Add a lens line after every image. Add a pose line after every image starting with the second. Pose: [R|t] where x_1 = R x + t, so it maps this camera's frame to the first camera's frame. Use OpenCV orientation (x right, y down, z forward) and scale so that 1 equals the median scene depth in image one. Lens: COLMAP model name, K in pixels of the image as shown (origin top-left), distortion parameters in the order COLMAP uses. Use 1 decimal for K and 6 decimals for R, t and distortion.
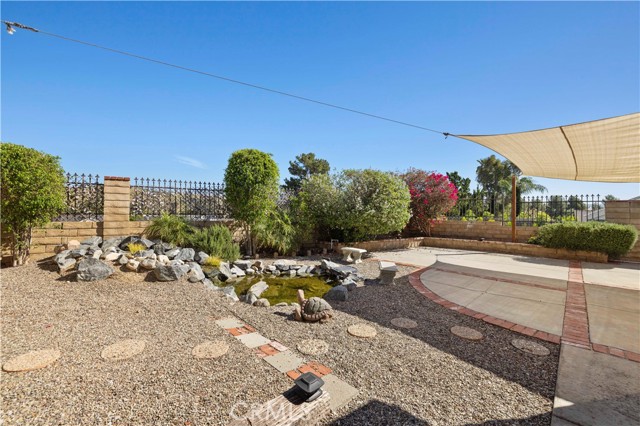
lens RADIAL K [[271.9, 0, 320.0], [0, 271.9, 213.0], [0, 0, 1]] dist [0.001491, 0.000162]
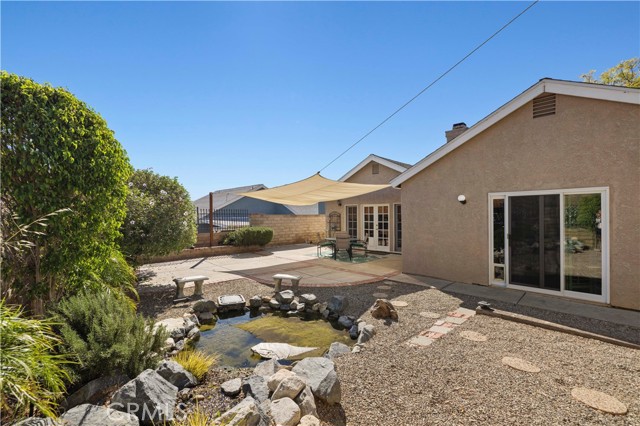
lens RADIAL K [[280.9, 0, 311.3], [0, 280.9, 213.2], [0, 0, 1]] dist [0.025724, -0.000010]
pose [[0.011792, -0.006597, 0.999909, -1.488758], [0.002914, 0.999974, 0.006563, -0.128710], [-0.999926, 0.002837, 0.011811, 1.426462]]
